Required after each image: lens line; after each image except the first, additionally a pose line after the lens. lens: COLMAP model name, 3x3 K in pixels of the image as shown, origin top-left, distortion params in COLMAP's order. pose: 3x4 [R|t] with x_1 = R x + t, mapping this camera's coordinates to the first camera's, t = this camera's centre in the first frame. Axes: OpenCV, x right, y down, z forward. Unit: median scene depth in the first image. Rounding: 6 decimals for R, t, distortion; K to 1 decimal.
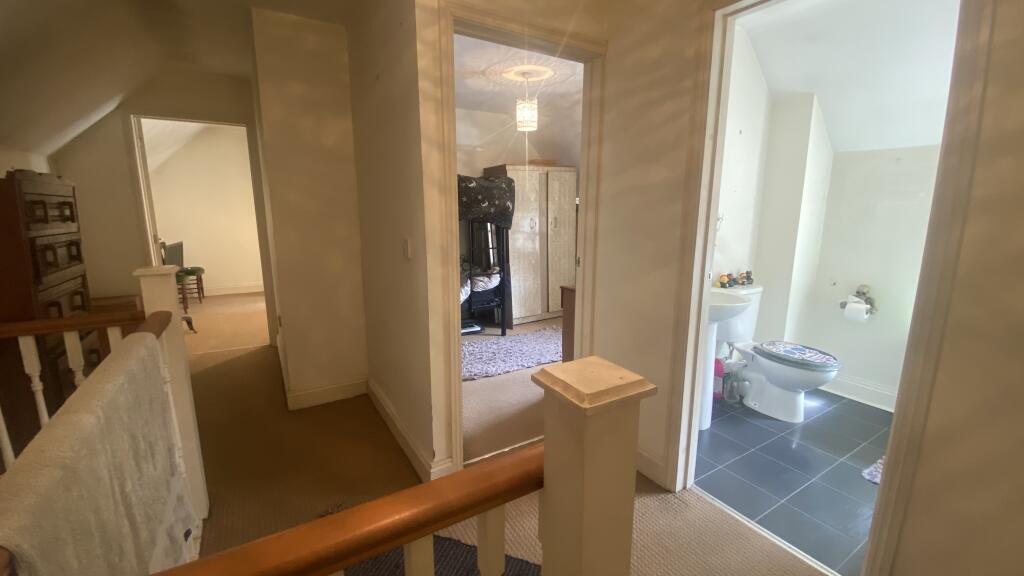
lens RADIAL K [[420.7, 0, 512.0], [0, 420.7, 288.0], [0, 0, 1]] dist [-0.000308, -0.000067]
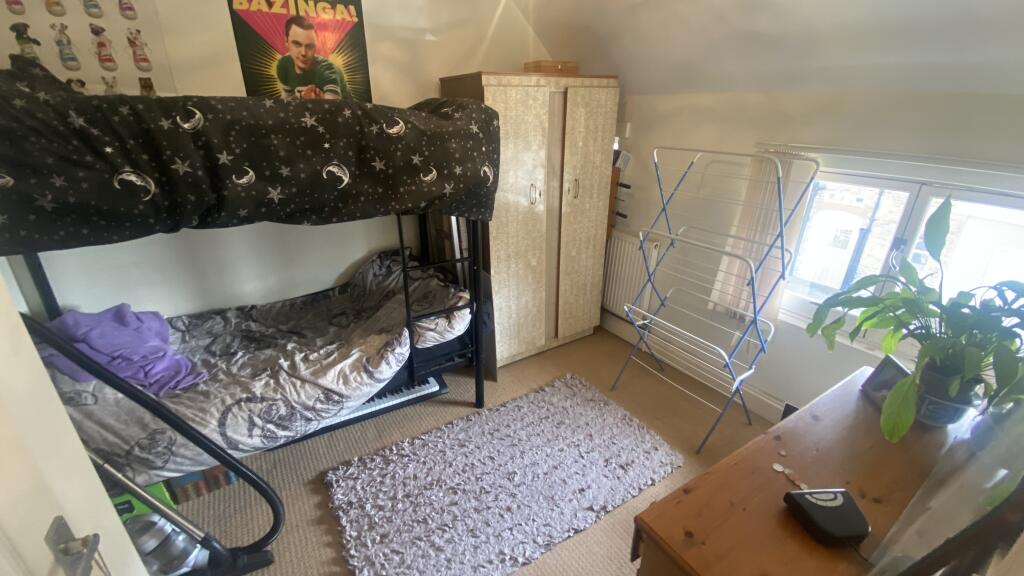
lens RADIAL K [[420.7, 0, 512.0], [0, 420.7, 288.0], [0, 0, 1]] dist [-0.000308, -0.000067]
pose [[0.999697, 0.003697, 0.024327, 0.008392], [-0.008764, 0.977308, 0.211642, -0.147812], [-0.022992, -0.211791, 0.977045, 0.456044]]
